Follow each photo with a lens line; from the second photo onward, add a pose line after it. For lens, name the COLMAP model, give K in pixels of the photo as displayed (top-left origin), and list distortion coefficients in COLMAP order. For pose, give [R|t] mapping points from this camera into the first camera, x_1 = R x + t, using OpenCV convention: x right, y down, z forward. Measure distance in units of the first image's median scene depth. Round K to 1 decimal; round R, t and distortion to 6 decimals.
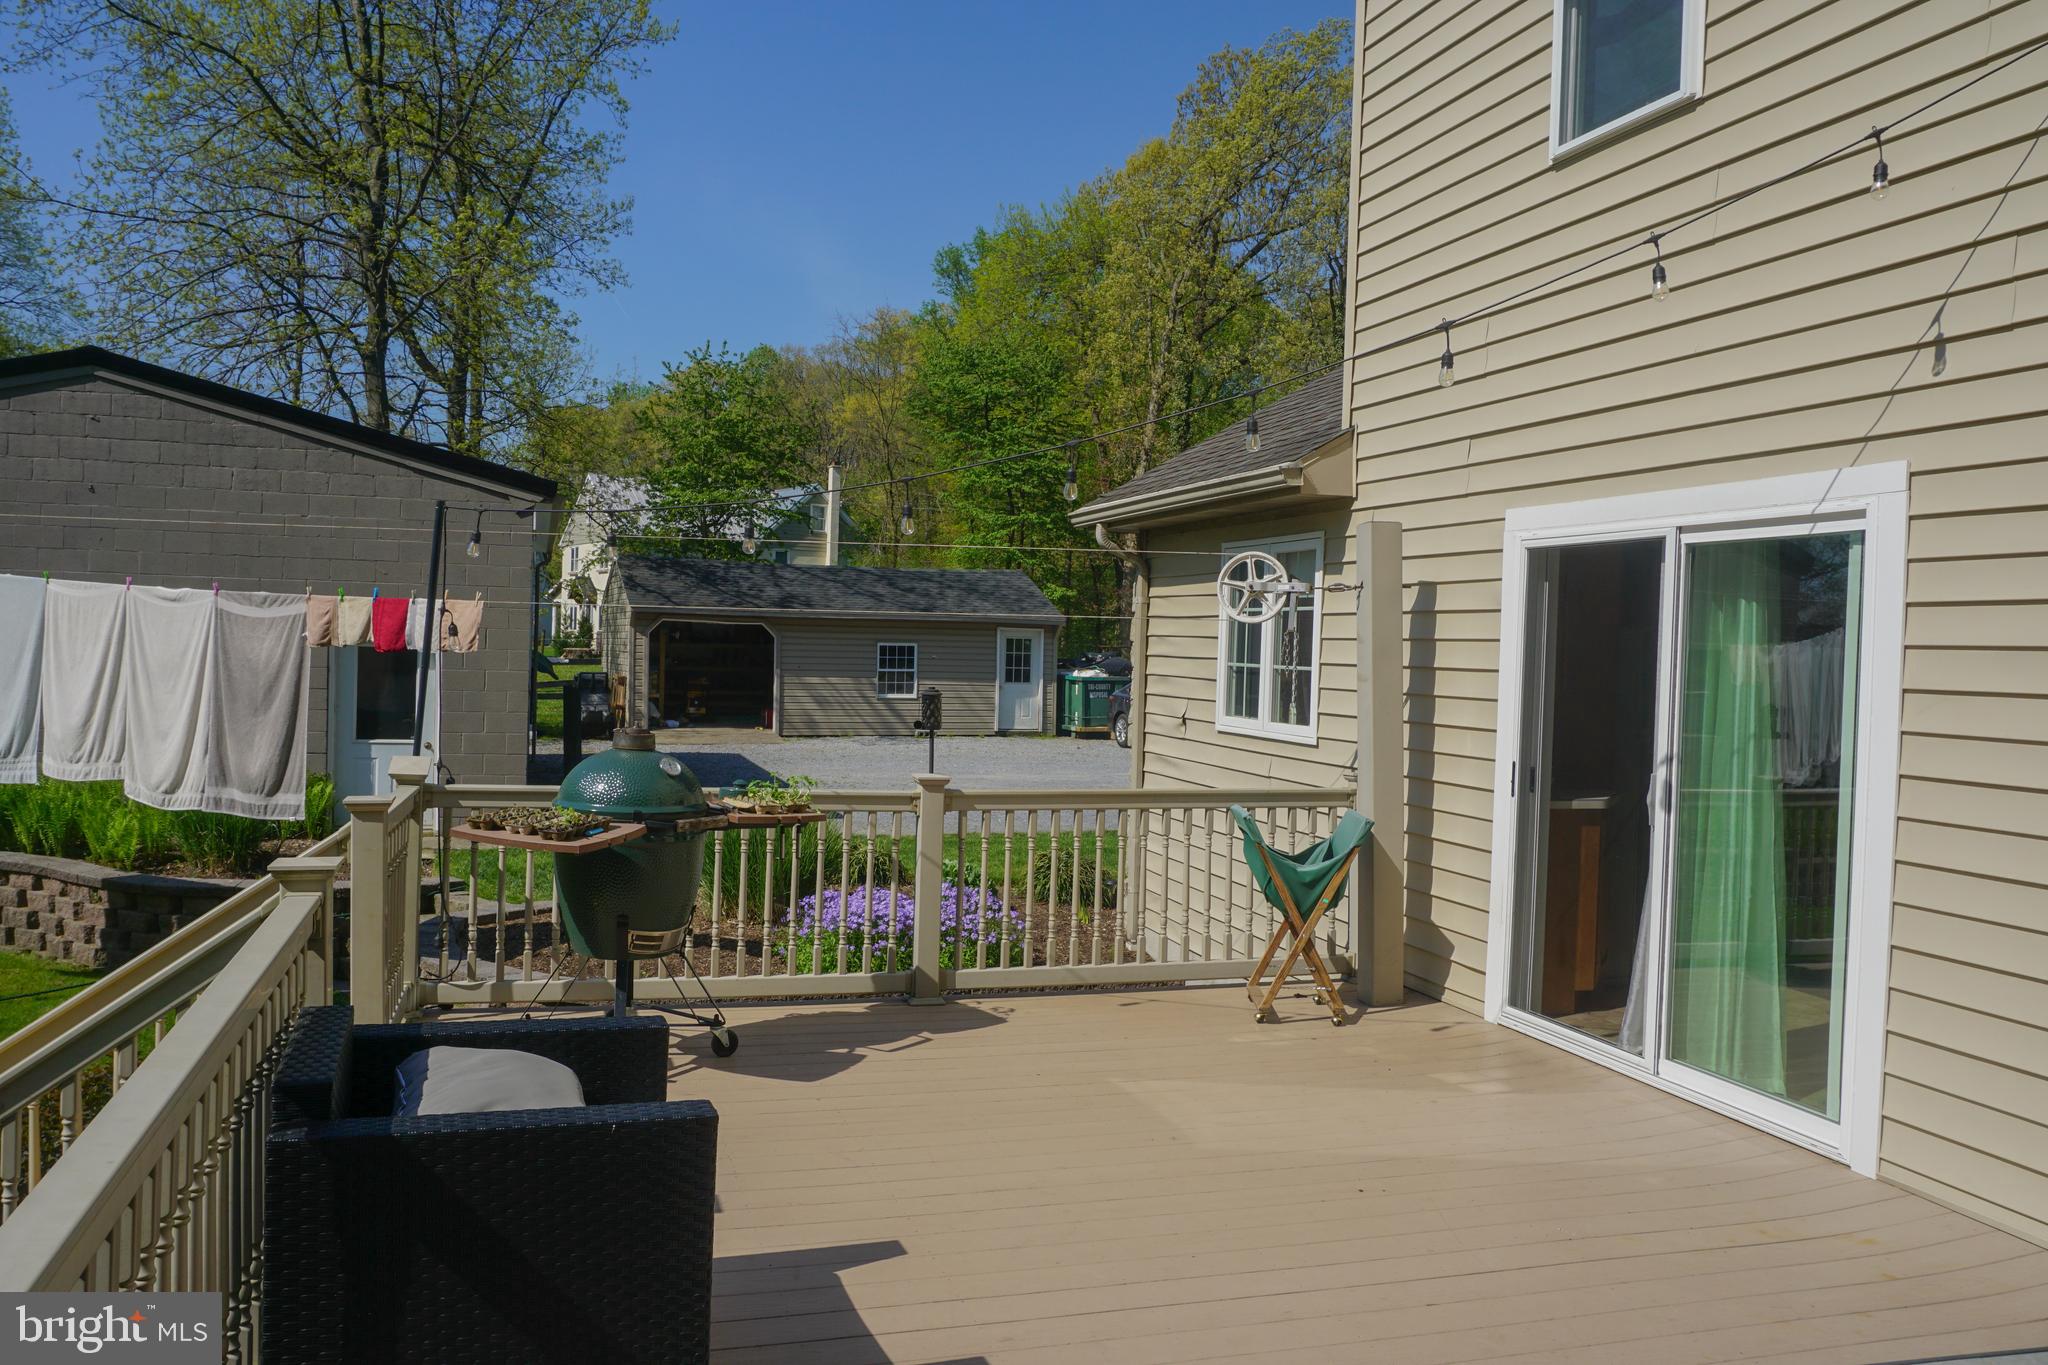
lens RADIAL K [[1551.4, 0, 1024.0], [0, 1551.4, 682.5], [0, 0, 1]] dist [-0.021475, 0.001624]
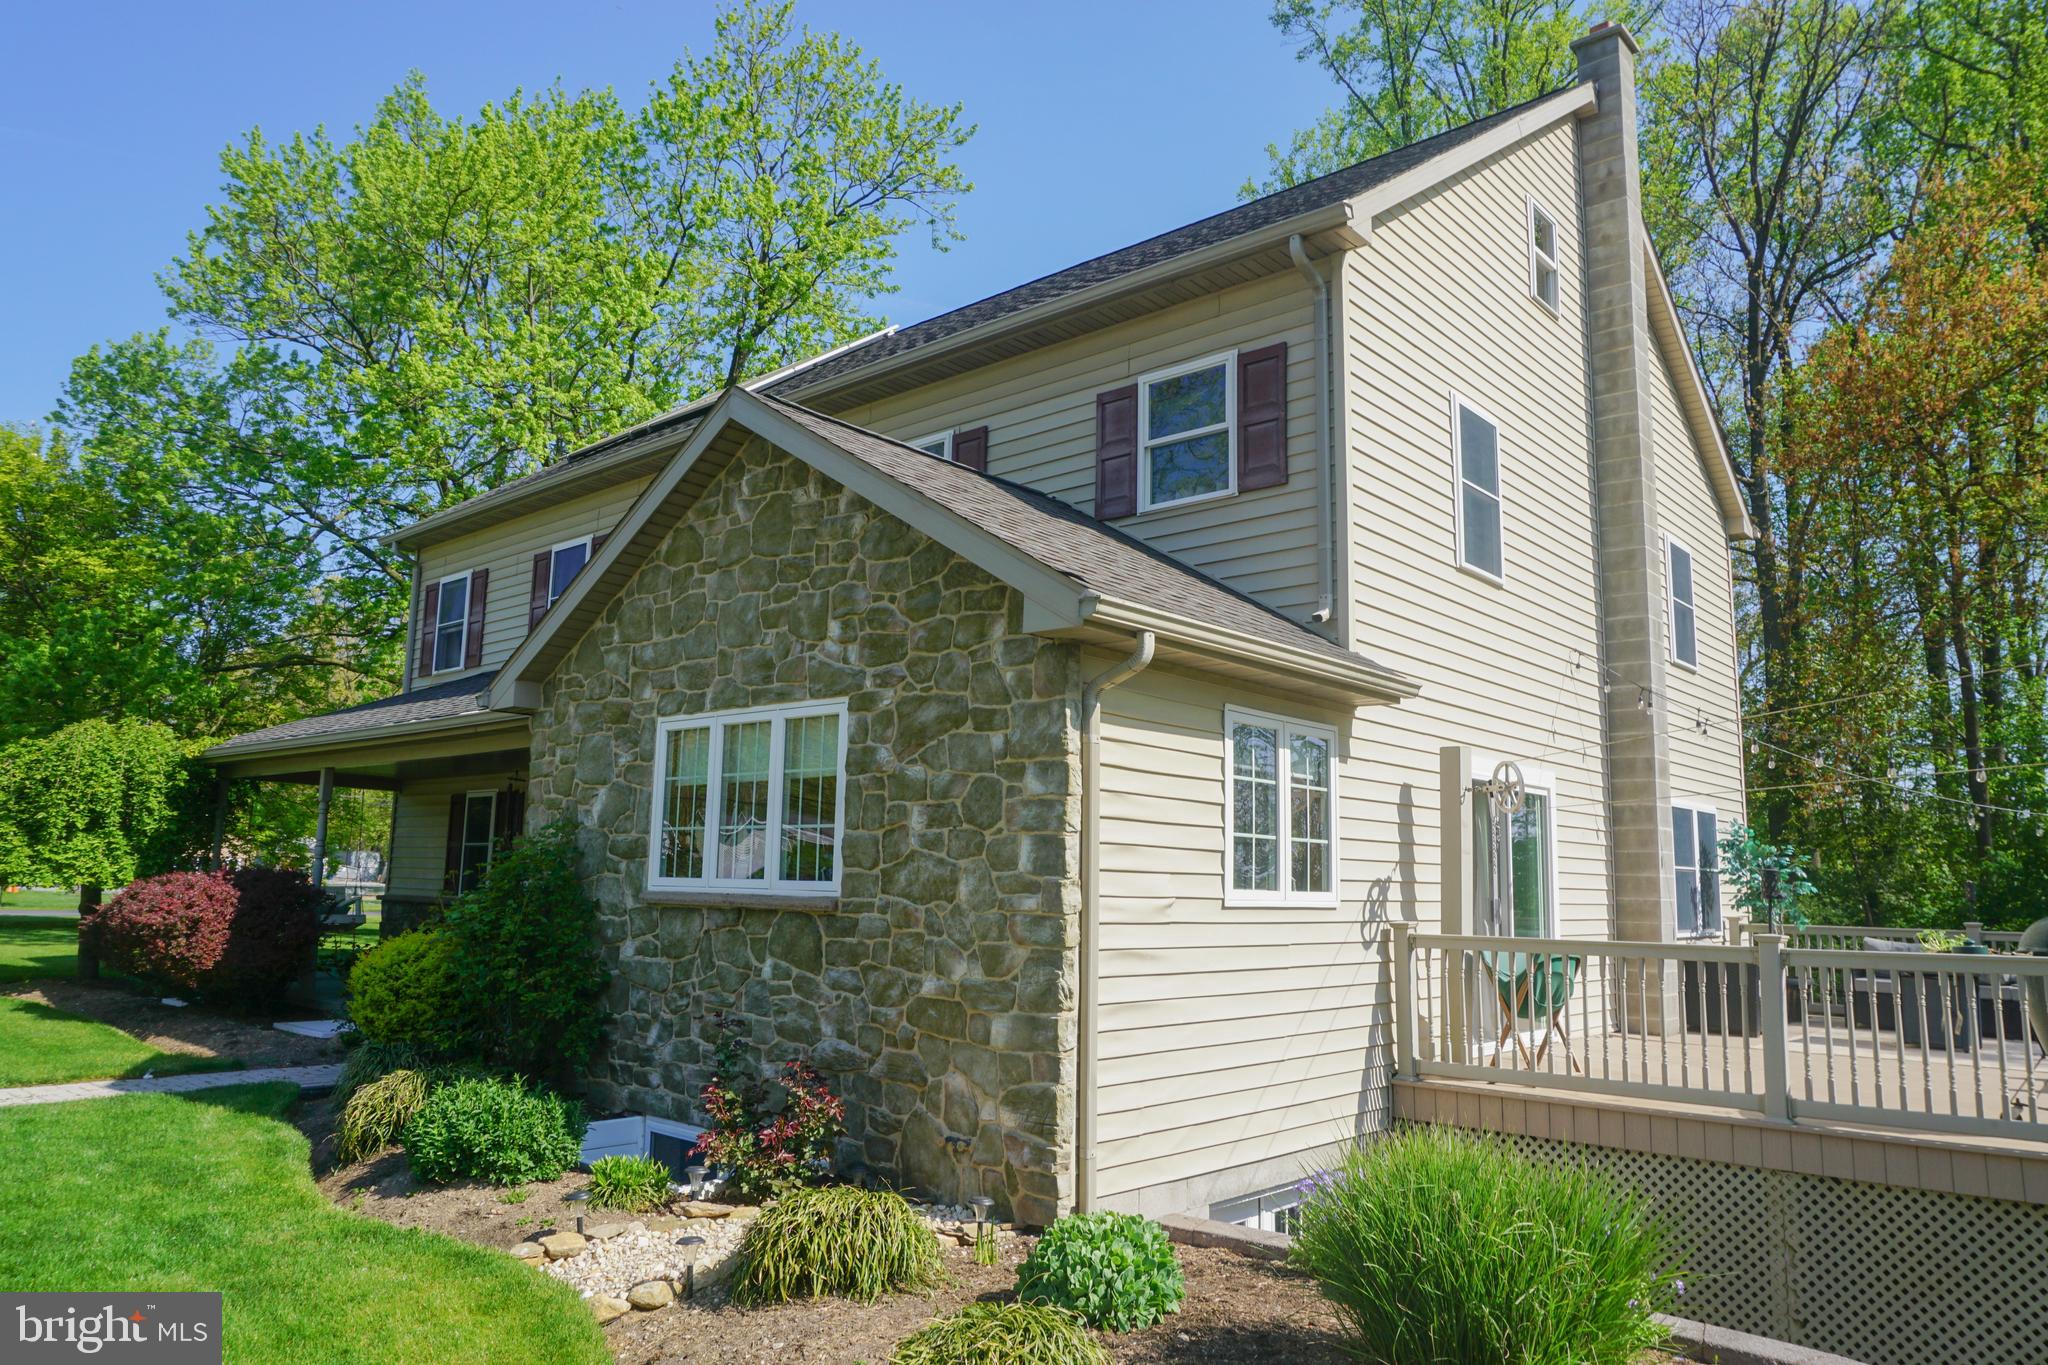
lens RADIAL K [[1374.8, 0, 1011.0], [0, 1374.8, 677.1], [0, 0, 1]] dist [-0.053809, 0.038234]
pose [[-0.509772, 0.089085, 0.855684, -0.145847], [-0.018769, 0.993236, -0.114588, -0.002553], [-0.860105, -0.074474, -0.504652, 0.436143]]
